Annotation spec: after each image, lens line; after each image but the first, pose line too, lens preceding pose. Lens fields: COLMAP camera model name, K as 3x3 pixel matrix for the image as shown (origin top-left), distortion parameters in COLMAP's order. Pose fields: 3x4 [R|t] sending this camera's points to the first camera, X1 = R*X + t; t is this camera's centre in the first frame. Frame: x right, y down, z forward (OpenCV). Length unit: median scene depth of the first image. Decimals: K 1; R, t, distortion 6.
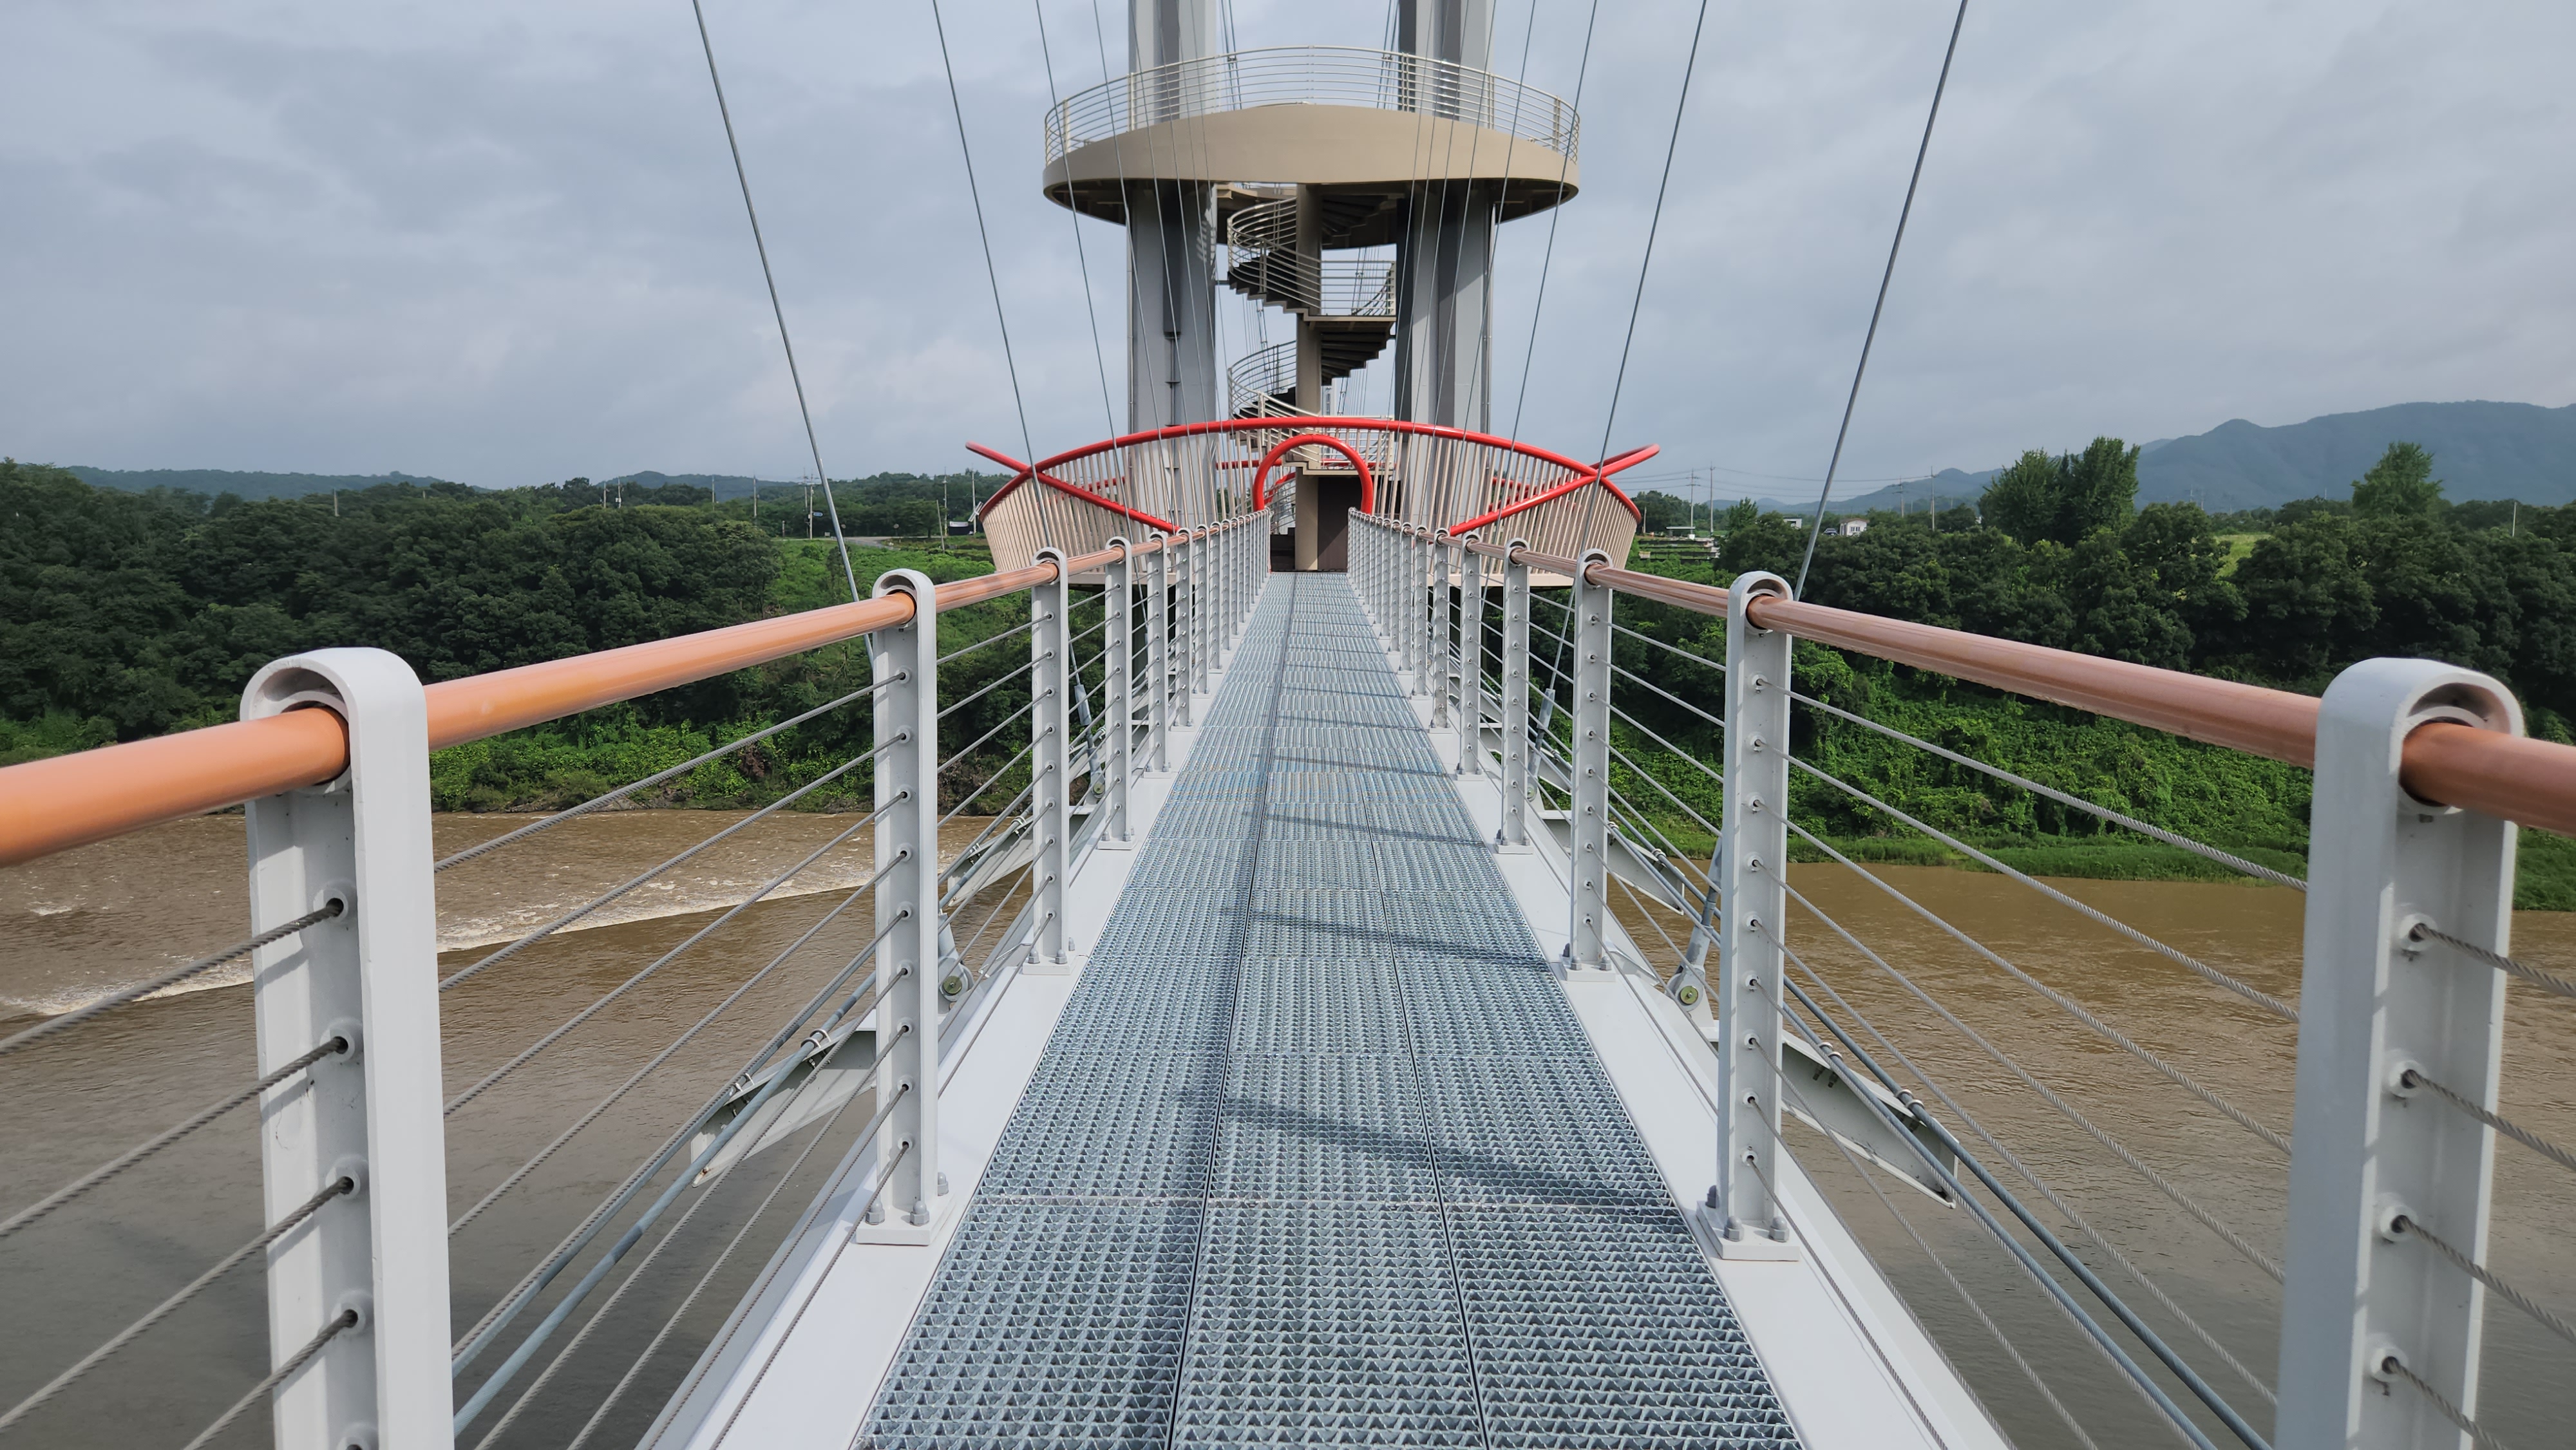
lens RADIAL K [[1710.5, 0, 1255.4], [0, 1710.5, 713.1], [0, 0, 1]] dist [0.067057, -0.057356]
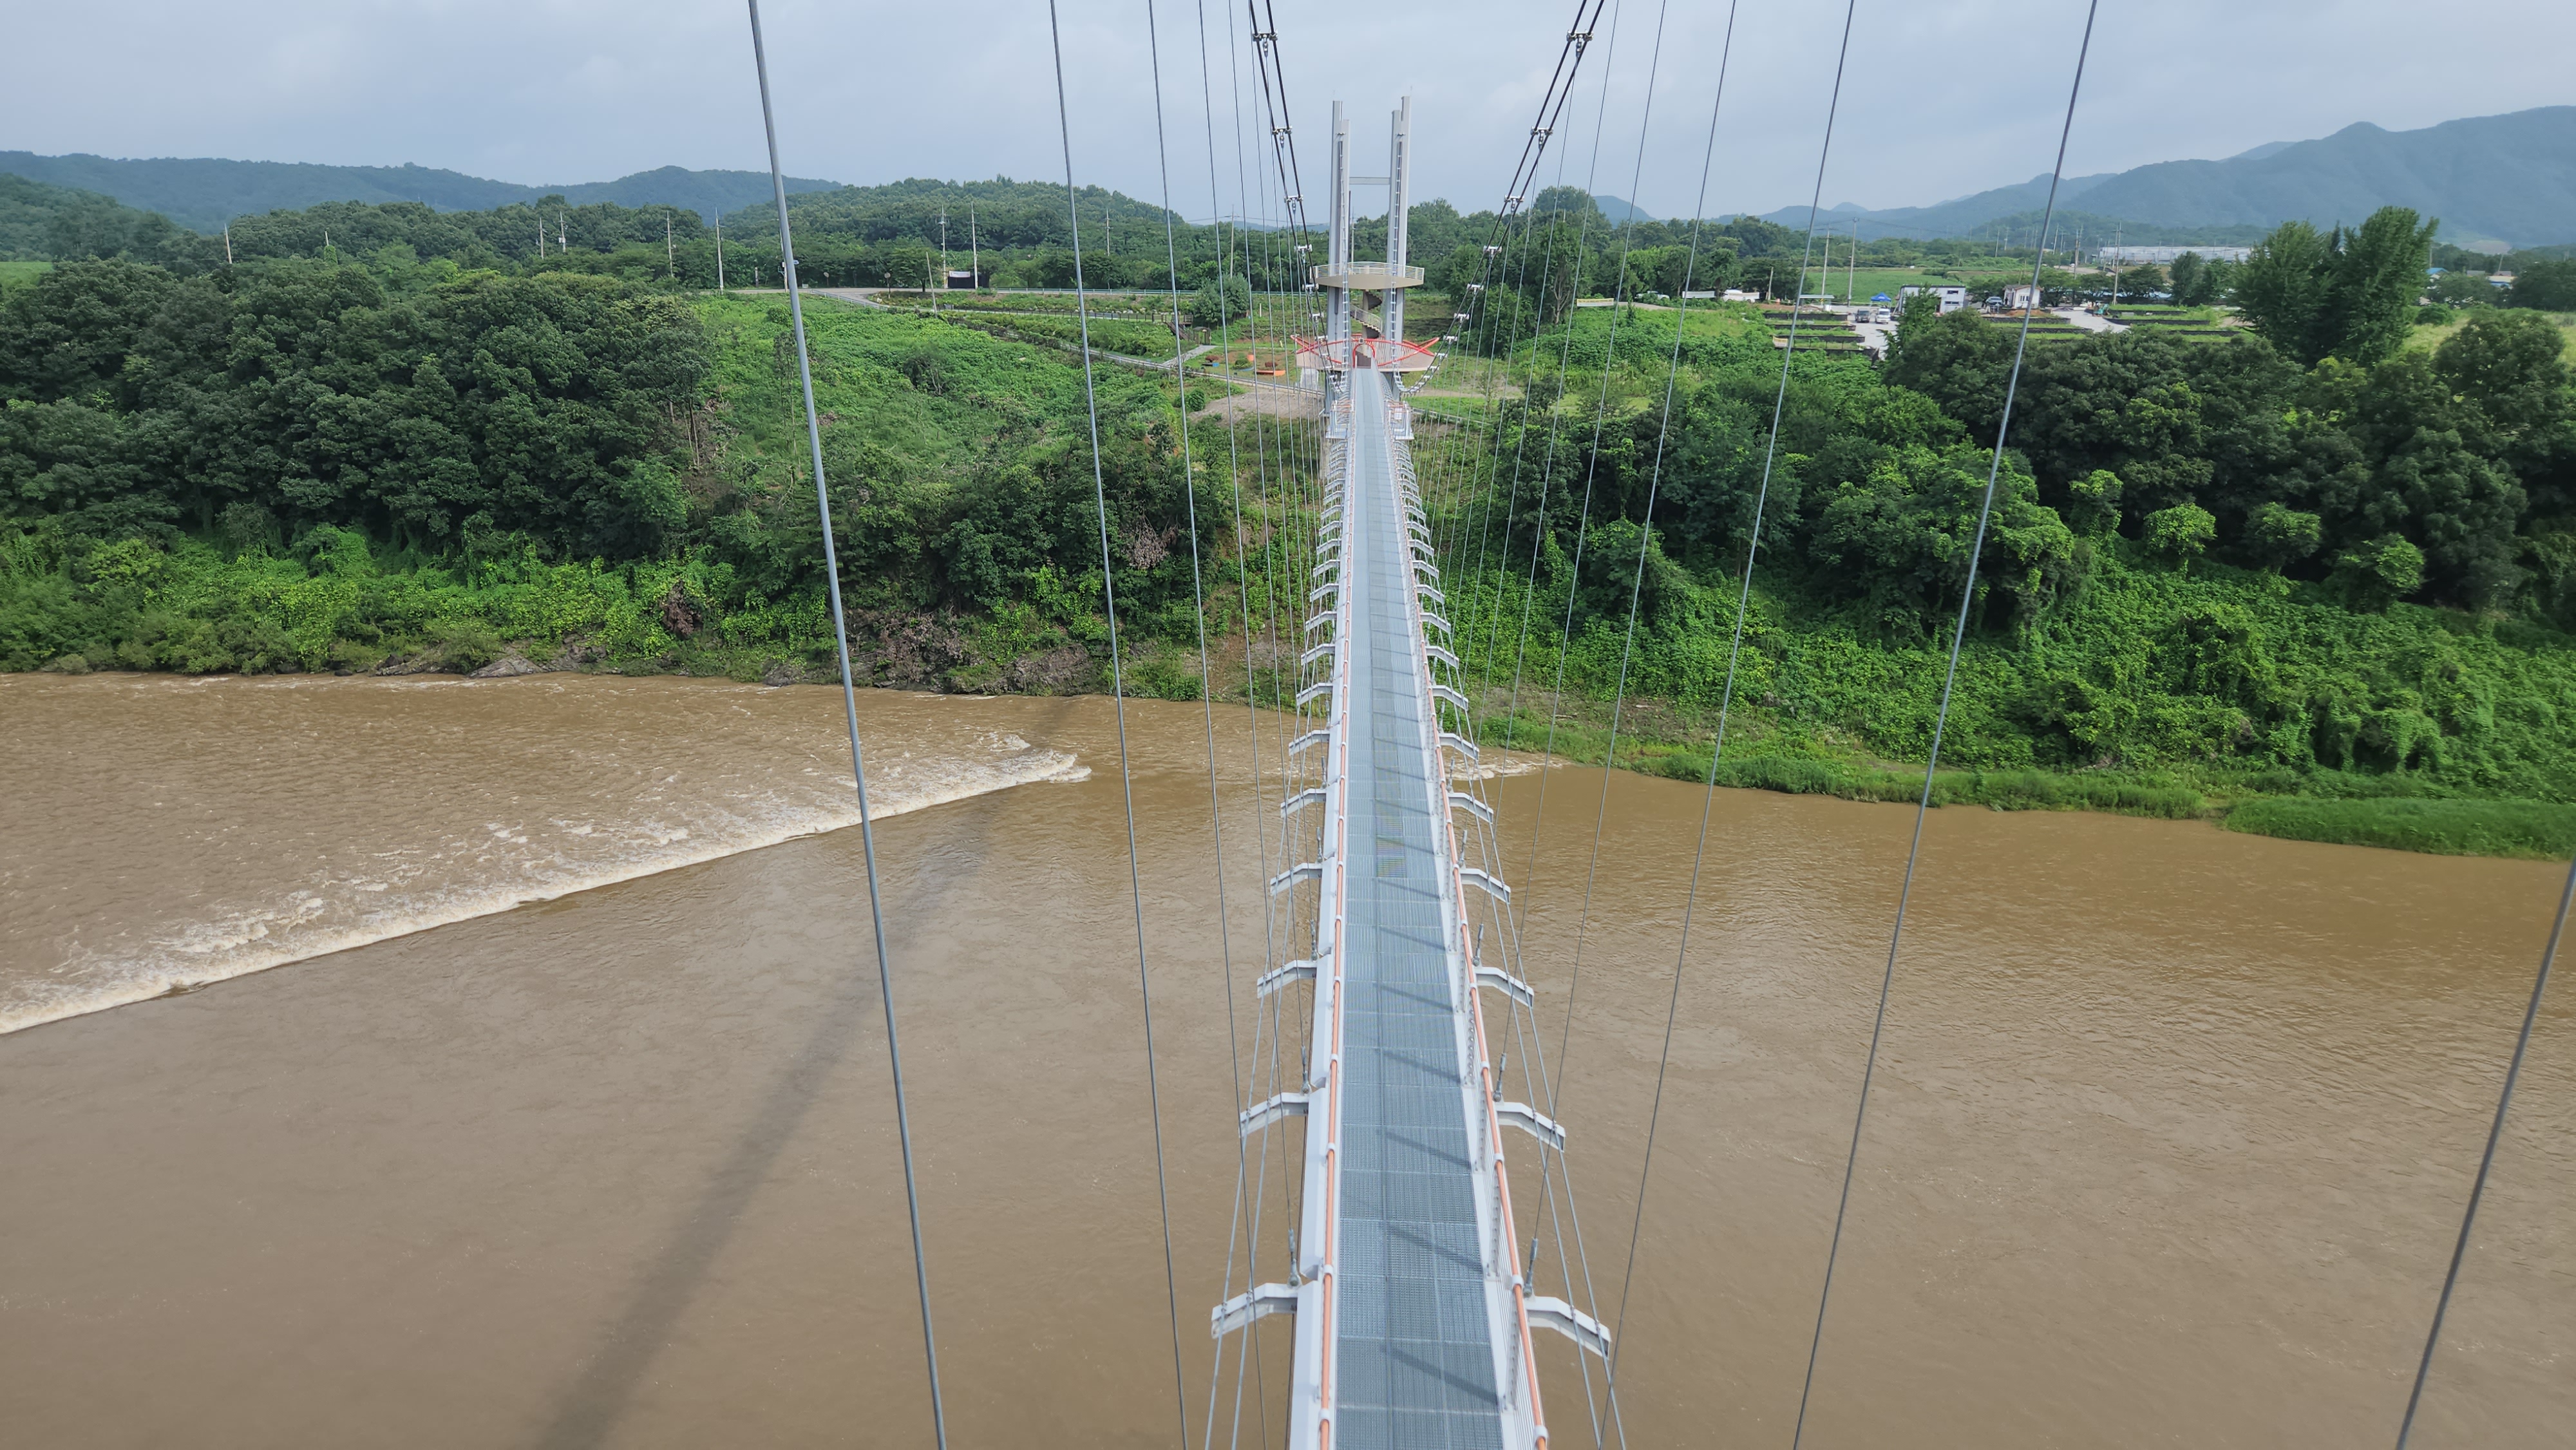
lens RADIAL K [[1710.5, 0, 1270.7], [0, 1710.5, 720.7], [0, 0, 1]] dist [0.067057, -0.057356]
pose [[0.999711, 0.015980, -0.017952, 0.002568], [-0.012705, 0.985421, 0.169658, -0.064412], [0.020401, -0.169381, 0.985339, 0.198256]]
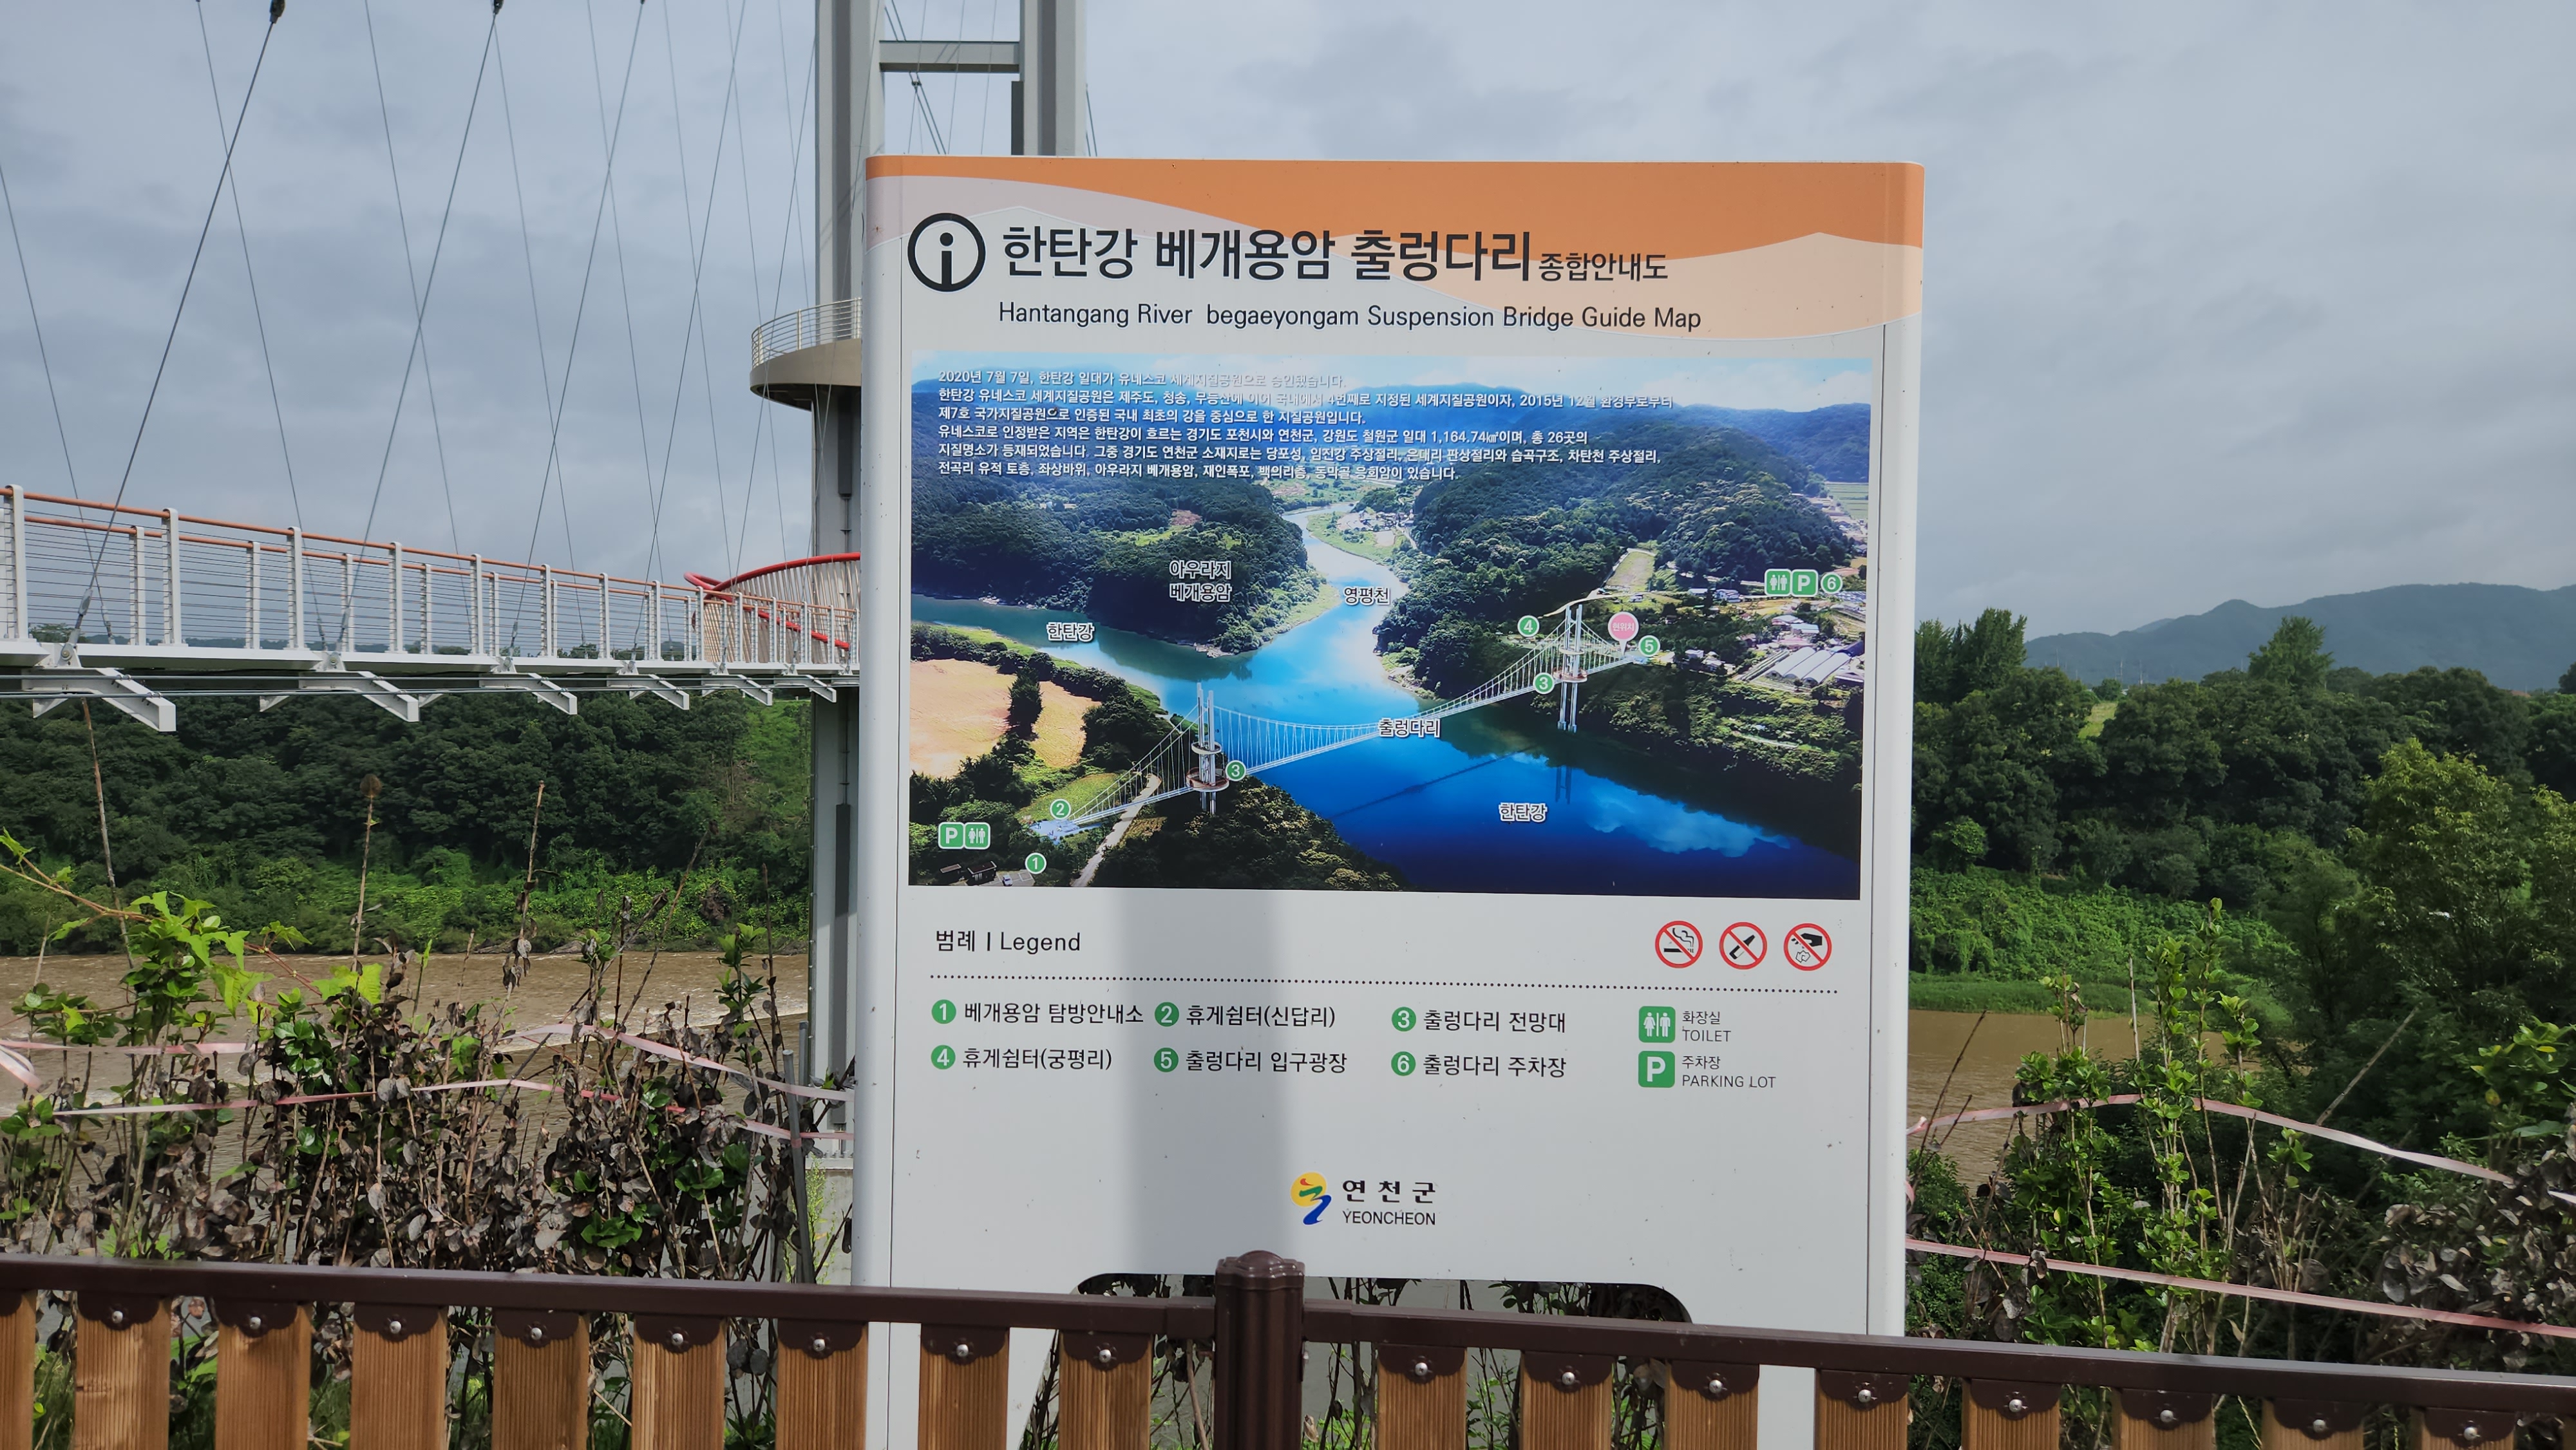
lens RADIAL K [[1710.5, 0, 1286.9], [0, 1710.5, 749.2], [0, 0, 1]] dist [0.067057, -0.057356]
pose [[0.999968, 0.004081, 0.006882, 0.051393], [-0.003523, 0.996845, -0.079300, 0.015337], [-0.007184, 0.079273, 0.996827, -0.061167]]
